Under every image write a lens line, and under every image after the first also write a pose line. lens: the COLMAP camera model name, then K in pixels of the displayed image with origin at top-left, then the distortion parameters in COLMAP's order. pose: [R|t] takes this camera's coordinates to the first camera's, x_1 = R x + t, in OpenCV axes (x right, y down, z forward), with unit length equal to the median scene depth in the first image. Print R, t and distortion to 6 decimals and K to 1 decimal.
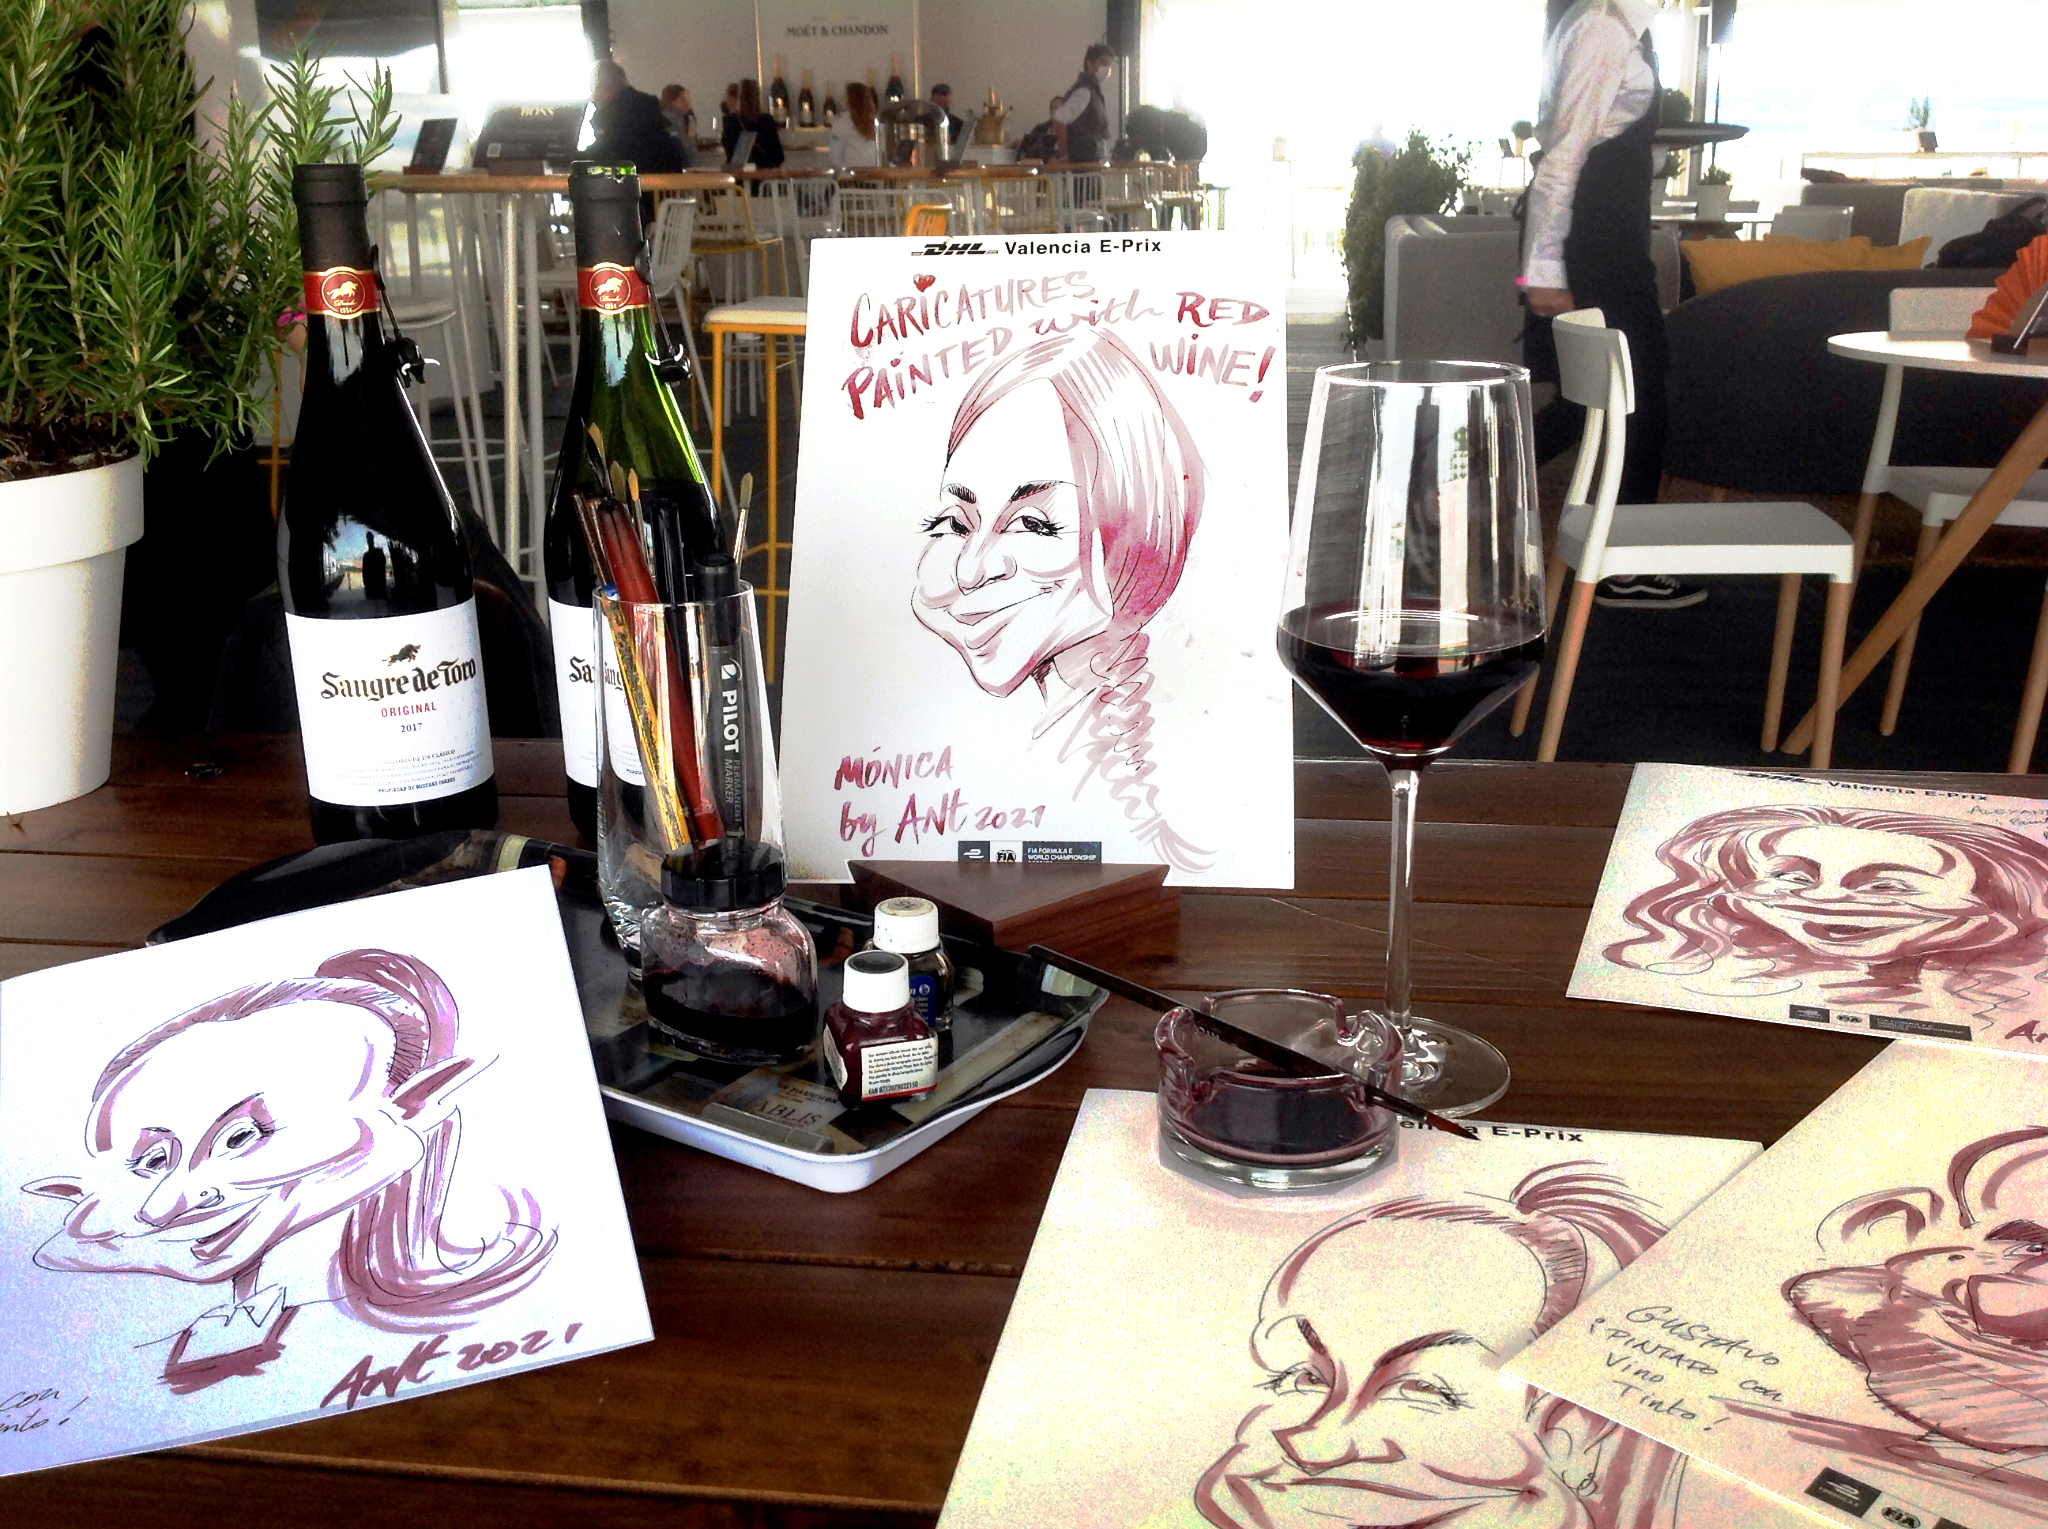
lens RADIAL K [[1959.1, 0, 1024.0], [0, 1959.1, 764.5], [0, 0, 1]] dist [0.246857, -0.670616]
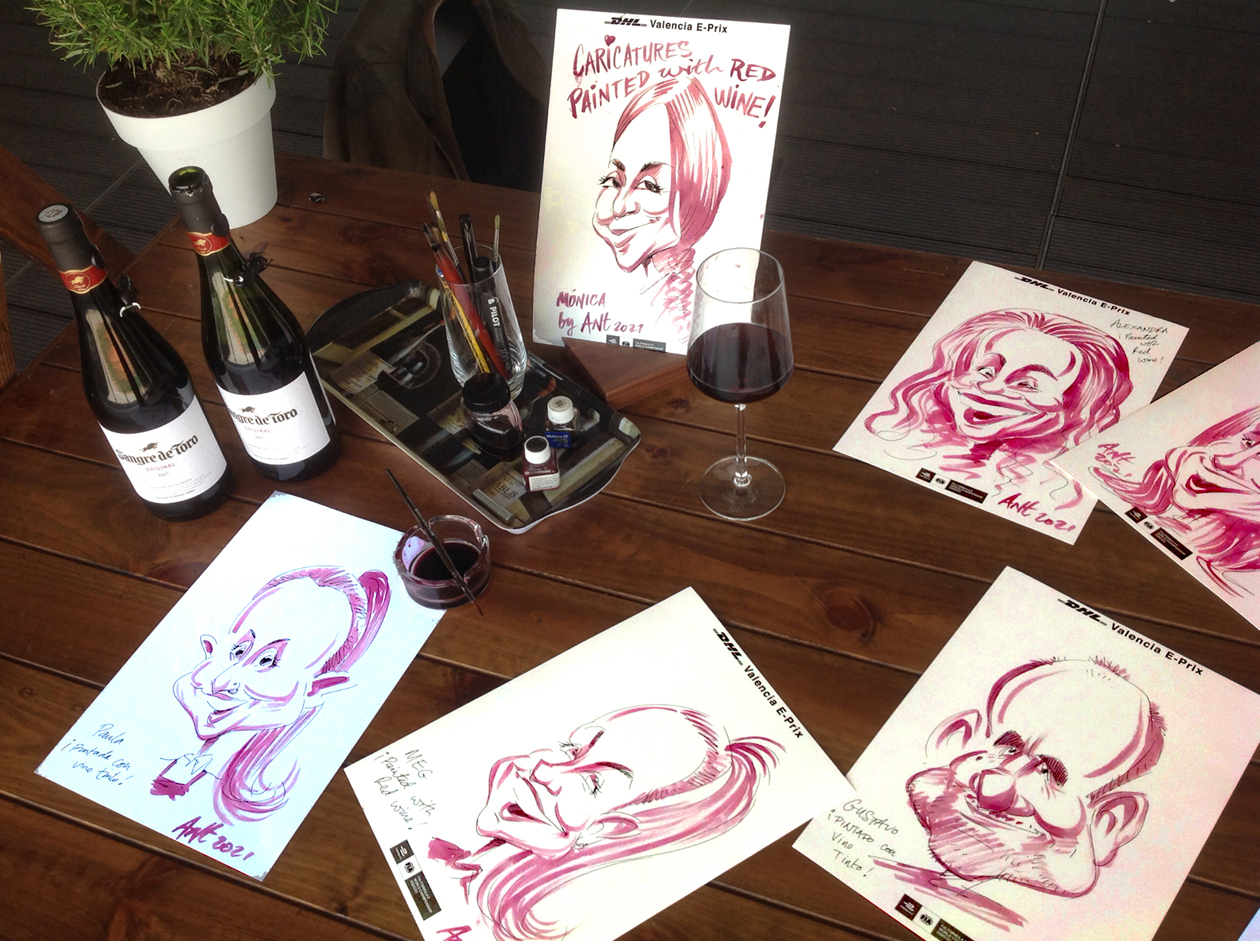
lens RADIAL K [[1205.3, 0, 630.0], [0, 1205.3, 470.5], [0, 0, 1]] dist [0.246857, -0.670616]
pose [[0.973777, 0.126351, -0.189191, 0.271697], [-0.010533, 0.855743, 0.517294, -0.538659], [0.227260, -0.501737, 0.834634, -0.260121]]
